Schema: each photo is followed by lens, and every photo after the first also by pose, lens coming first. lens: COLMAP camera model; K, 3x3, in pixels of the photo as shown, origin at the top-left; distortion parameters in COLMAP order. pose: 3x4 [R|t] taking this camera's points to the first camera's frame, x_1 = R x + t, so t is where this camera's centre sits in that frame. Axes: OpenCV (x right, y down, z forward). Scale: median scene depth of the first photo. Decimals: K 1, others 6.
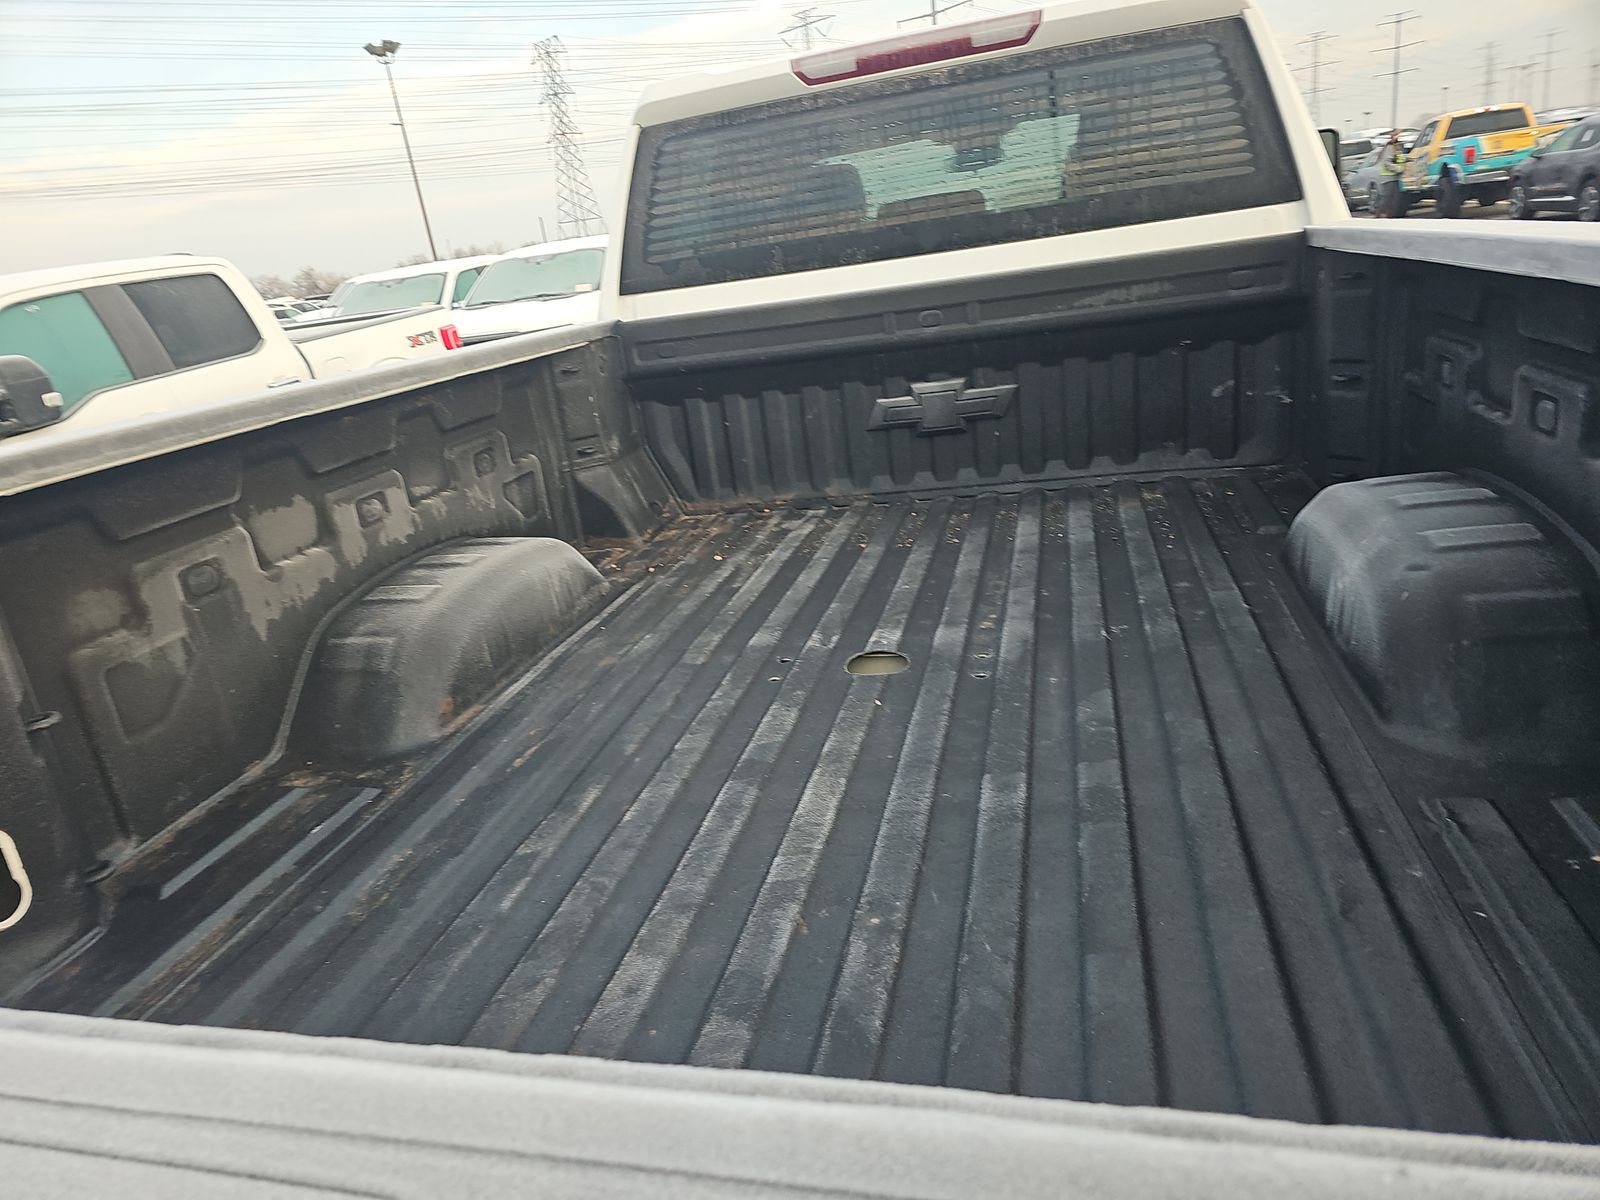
lens RADIAL K [[1064.0, 0, 779.2], [0, 1064.0, 591.8], [0, 0, 1]] dist [0.065451, -0.073647]
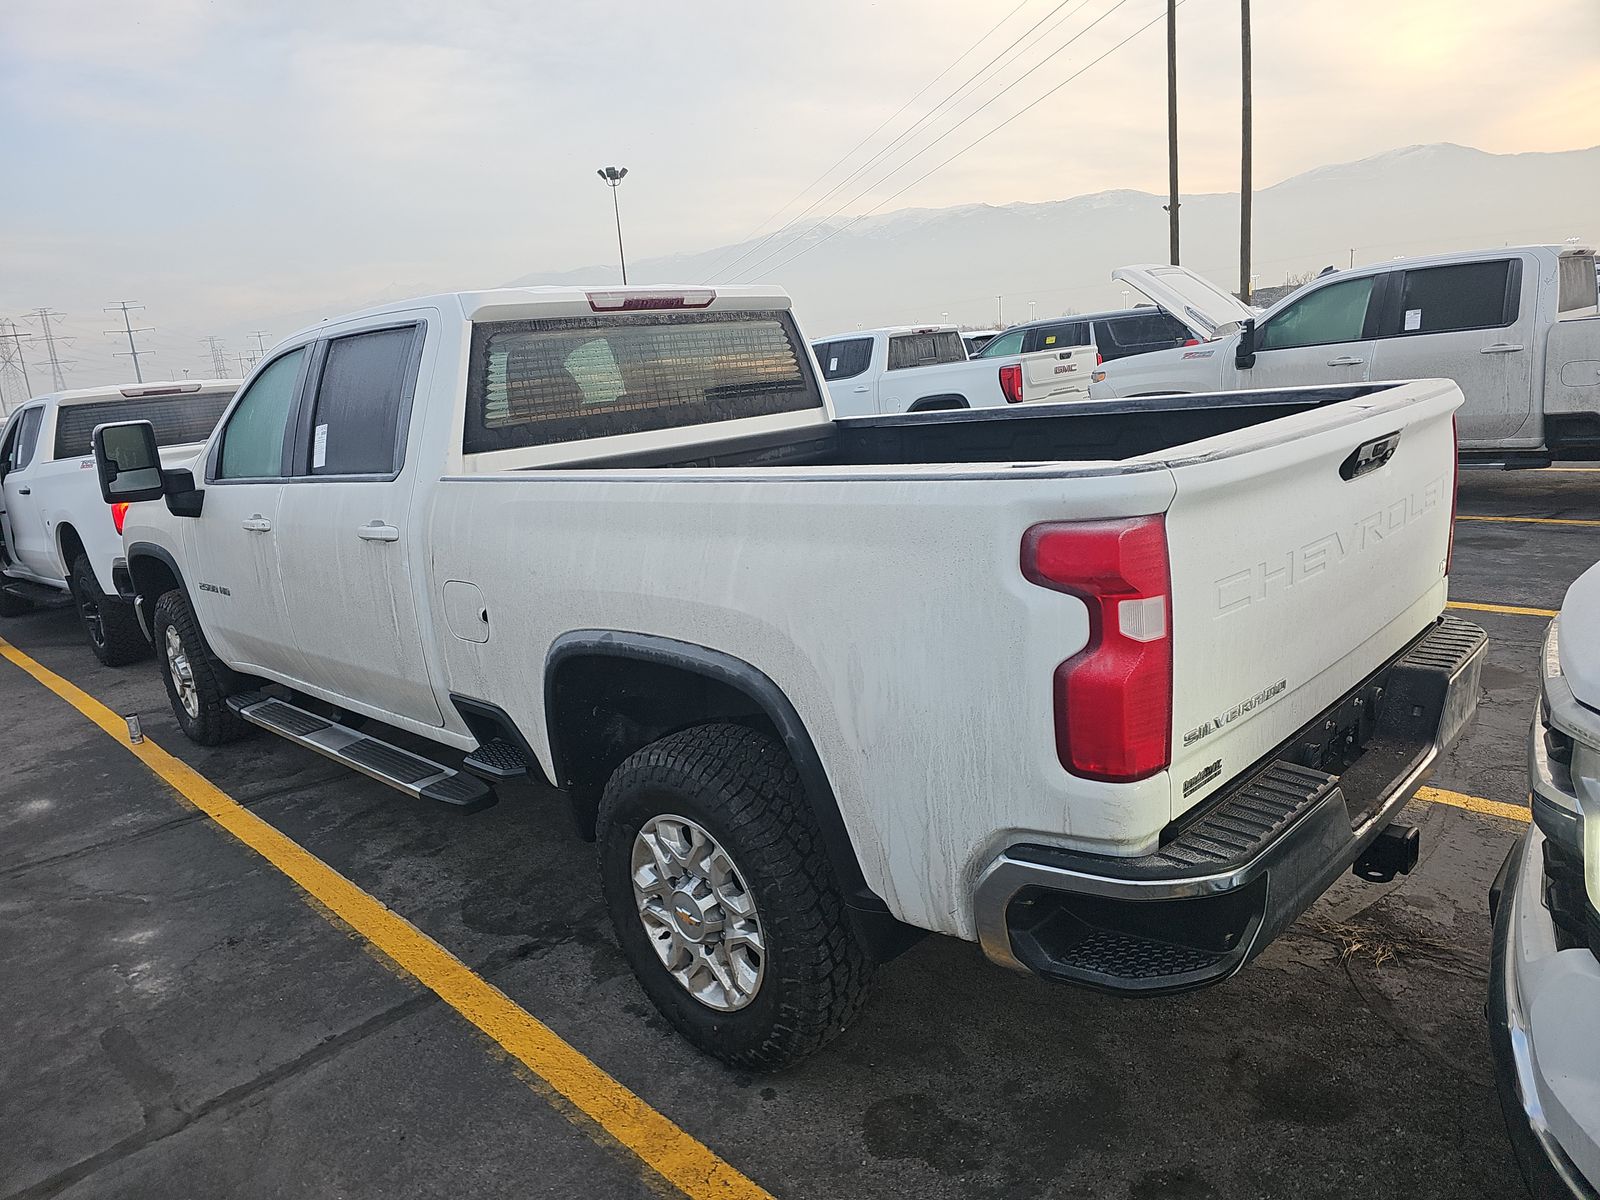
lens RADIAL K [[1064.0, 0, 779.2], [0, 1064.0, 591.8], [0, 0, 1]] dist [0.065451, -0.073647]
pose [[0.516056, -0.087692, 0.852054, -1.097790], [0.285162, 0.955590, -0.074364, 0.057707], [-0.807694, 0.281349, 0.518145, 0.179778]]
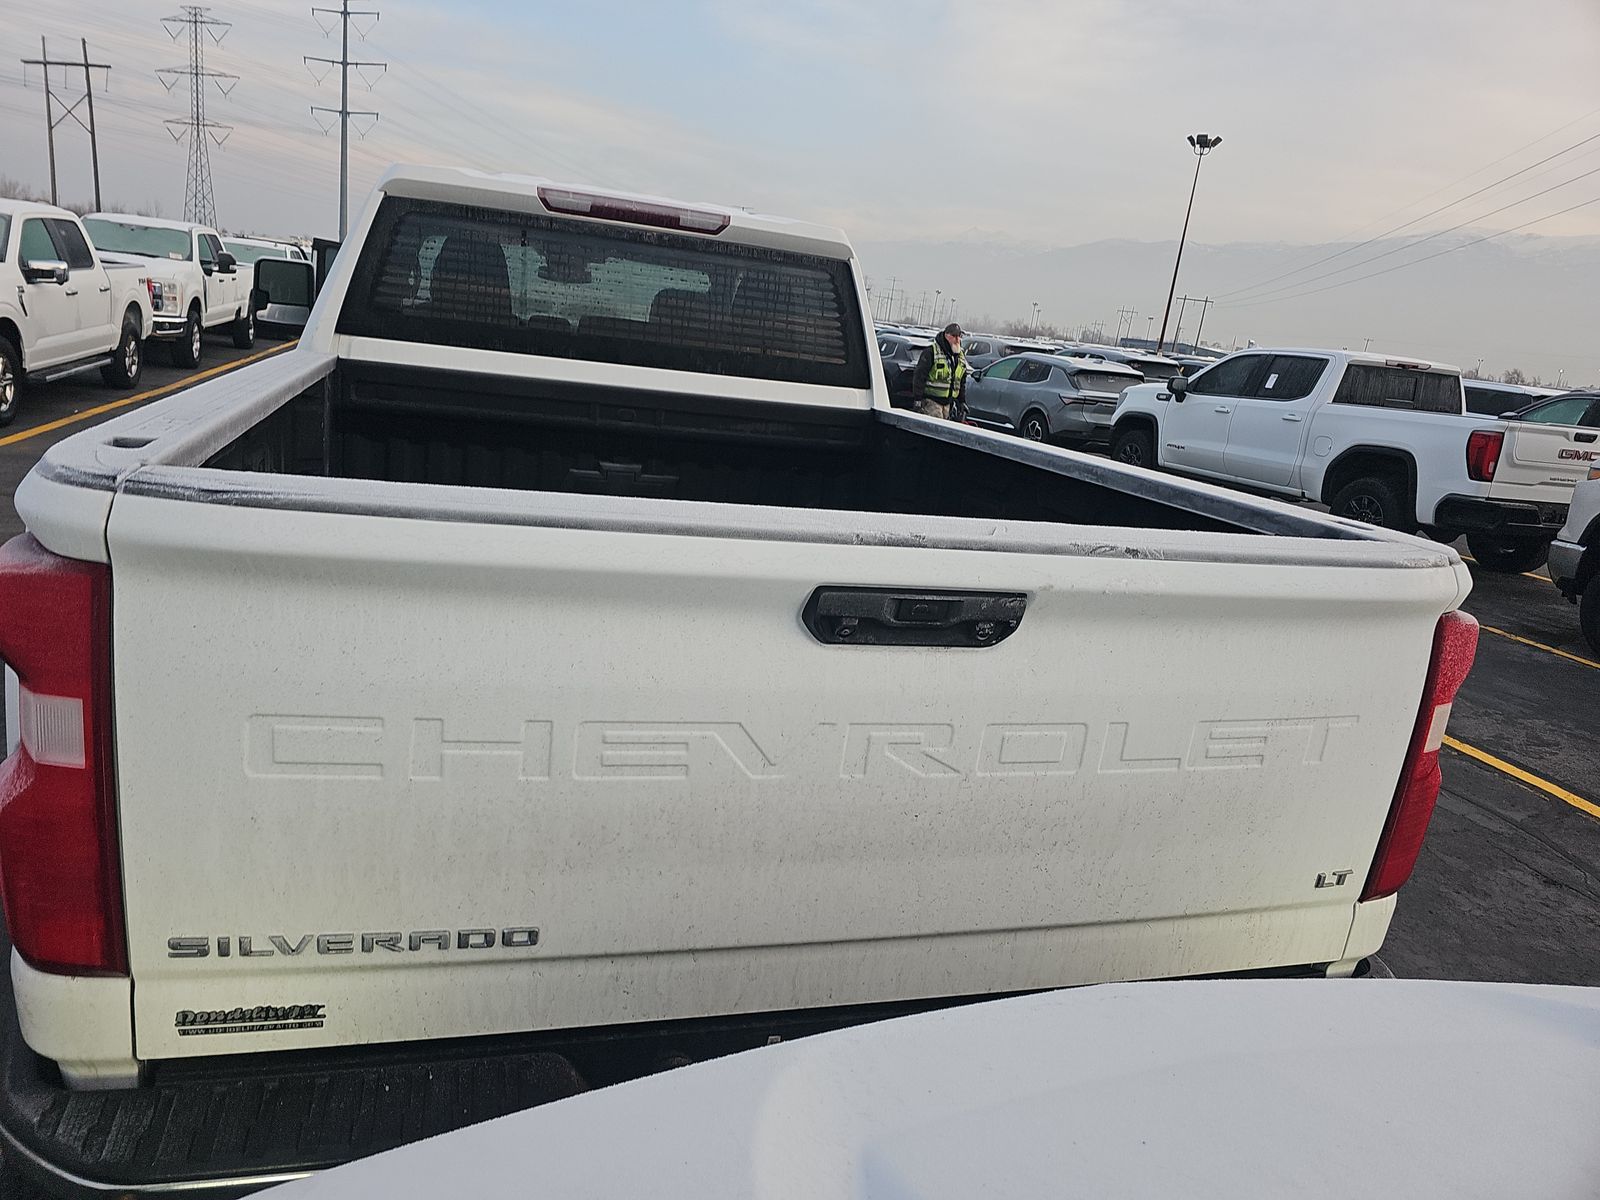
lens RADIAL K [[1064.0, 0, 779.2], [0, 1064.0, 591.8], [0, 0, 1]] dist [0.065451, -0.073647]
pose [[0.827096, 0.100661, 0.552974, -0.395001], [-0.060669, 0.994073, -0.090213, 0.058242], [-0.558777, 0.041066, 0.828300, -0.147792]]
